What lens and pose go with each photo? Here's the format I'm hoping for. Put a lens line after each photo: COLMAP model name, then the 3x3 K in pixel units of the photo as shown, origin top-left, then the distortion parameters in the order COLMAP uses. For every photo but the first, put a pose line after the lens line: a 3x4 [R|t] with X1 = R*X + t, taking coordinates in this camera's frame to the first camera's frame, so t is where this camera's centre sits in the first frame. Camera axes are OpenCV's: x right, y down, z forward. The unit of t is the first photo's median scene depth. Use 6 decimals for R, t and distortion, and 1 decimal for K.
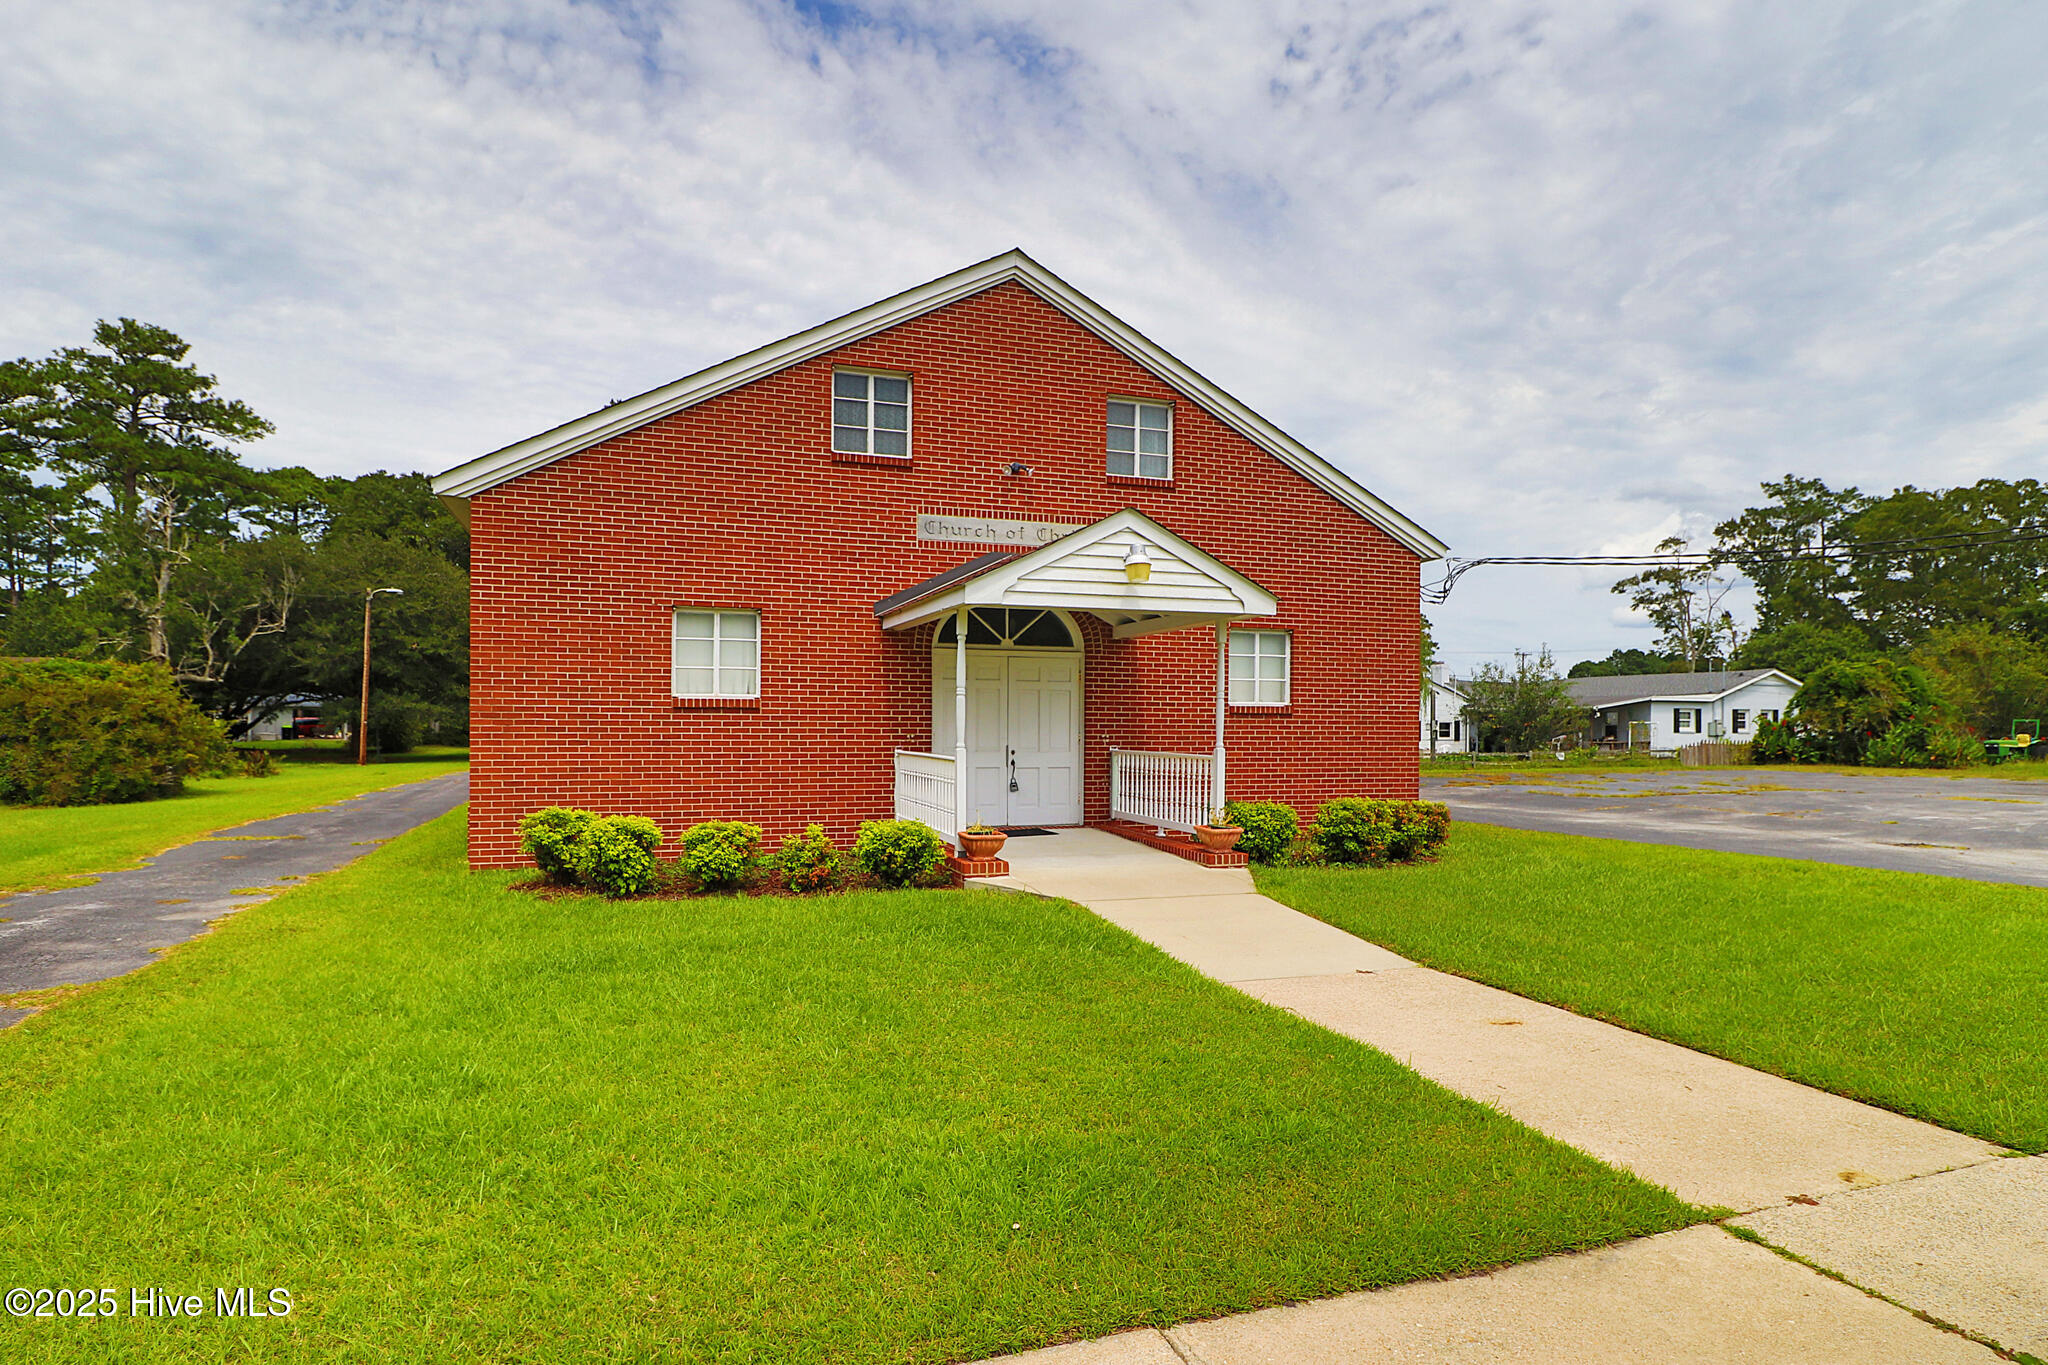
lens RADIAL K [[1062.1, 0, 960.9], [0, 1062.1, 742.9], [0, 0, 1]] dist [0.001973, -0.011281]
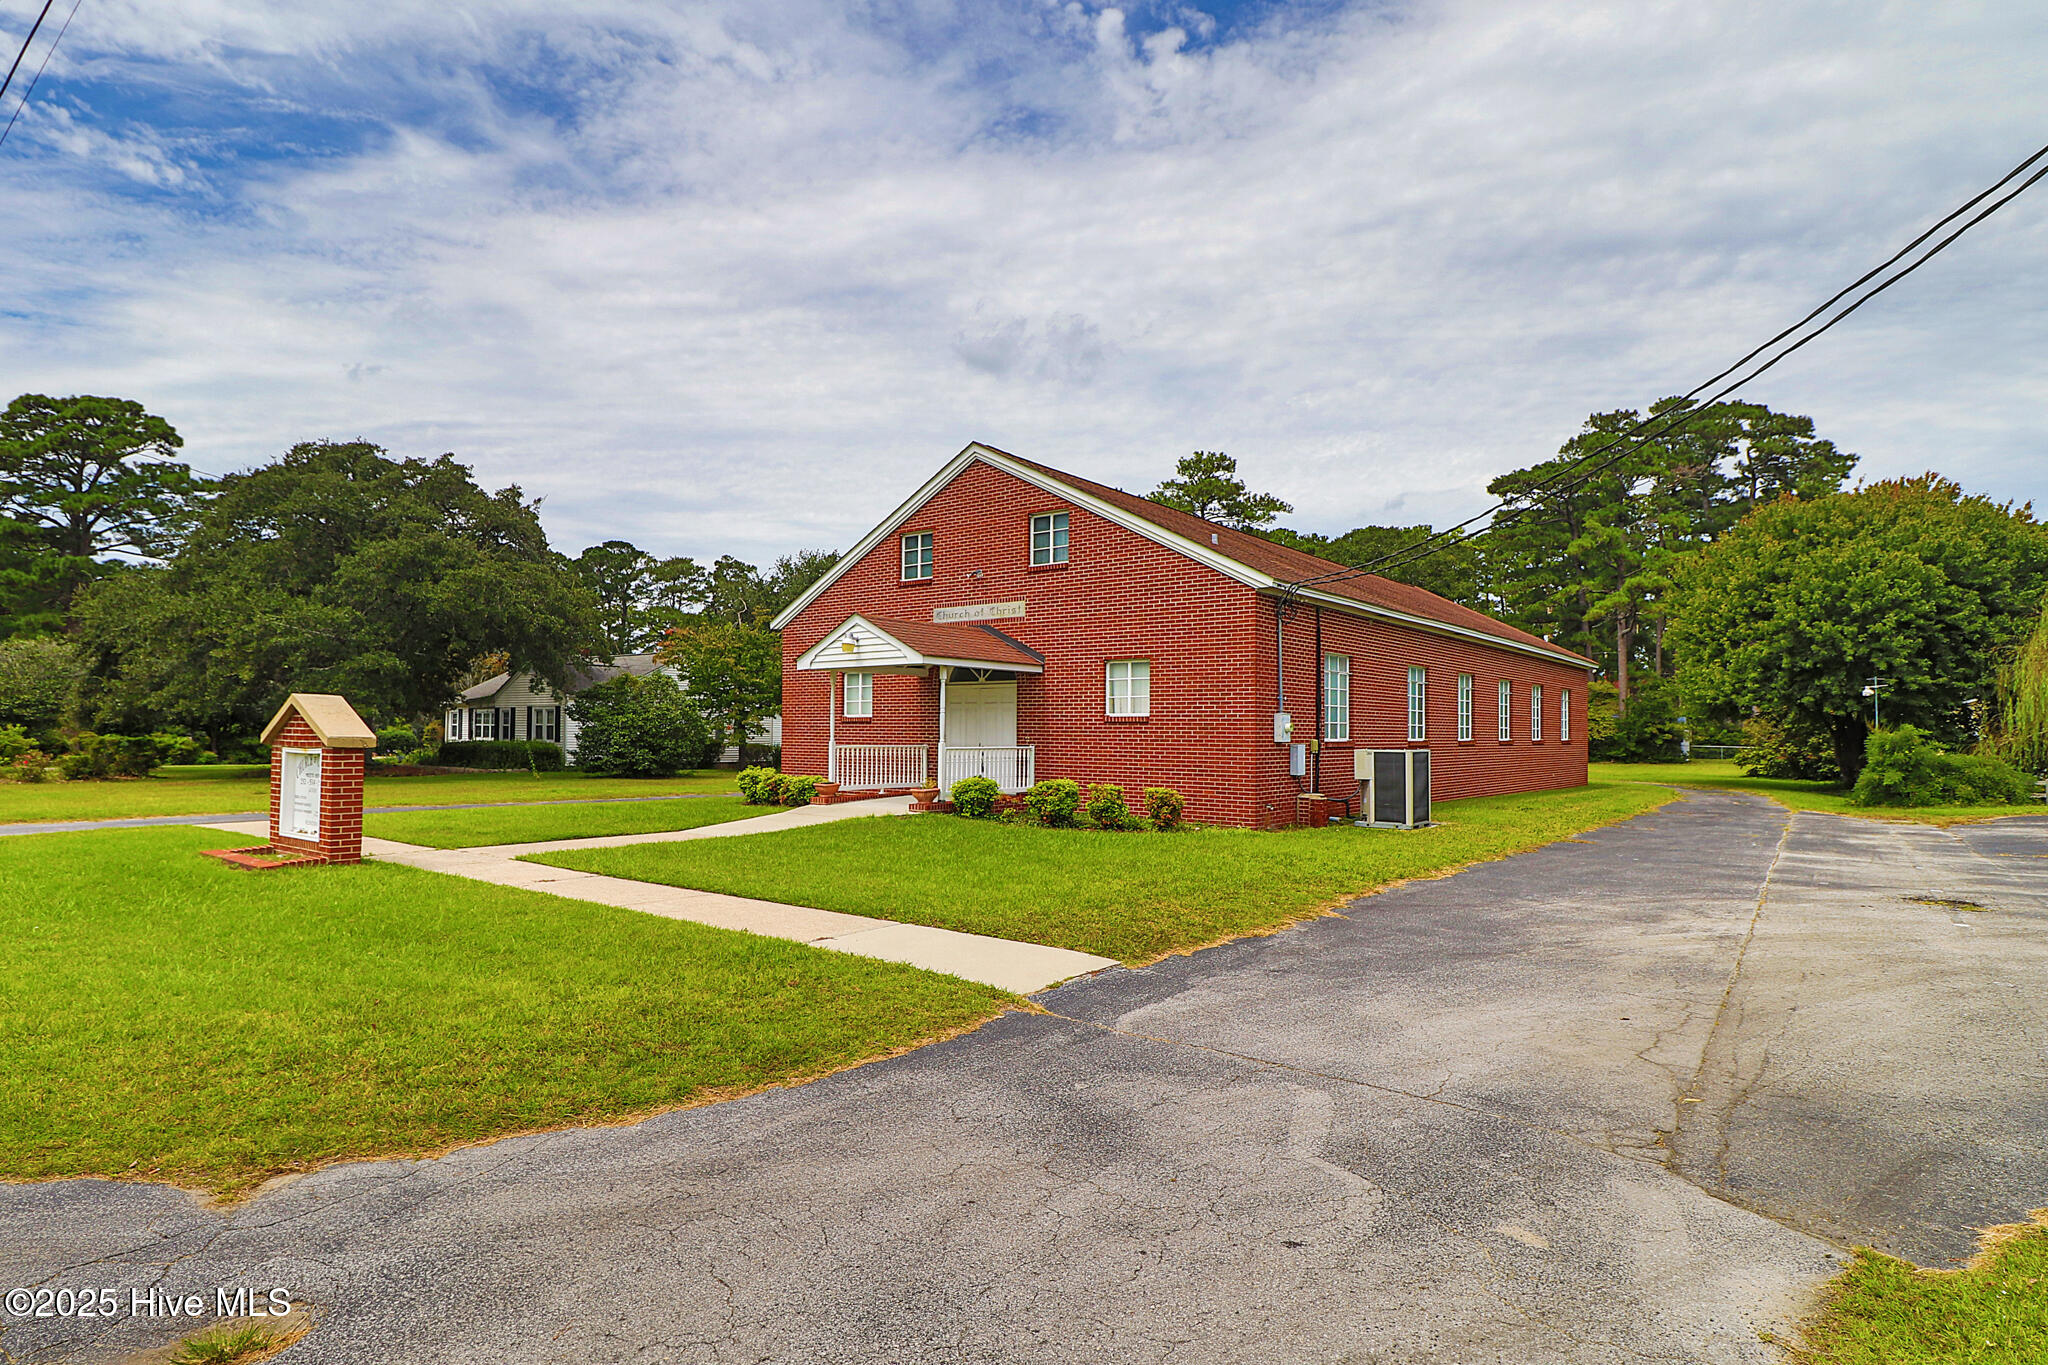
lens RADIAL K [[1062.1, 0, 1024.3], [0, 1062.1, 700.4], [0, 0, 1]] dist [0.001973, -0.011281]
pose [[0.561372, -0.027157, -0.827118, 0.369094], [-0.021005, 0.998672, -0.047046, 0.003128], [0.827297, 0.043783, 0.560056, 0.038932]]
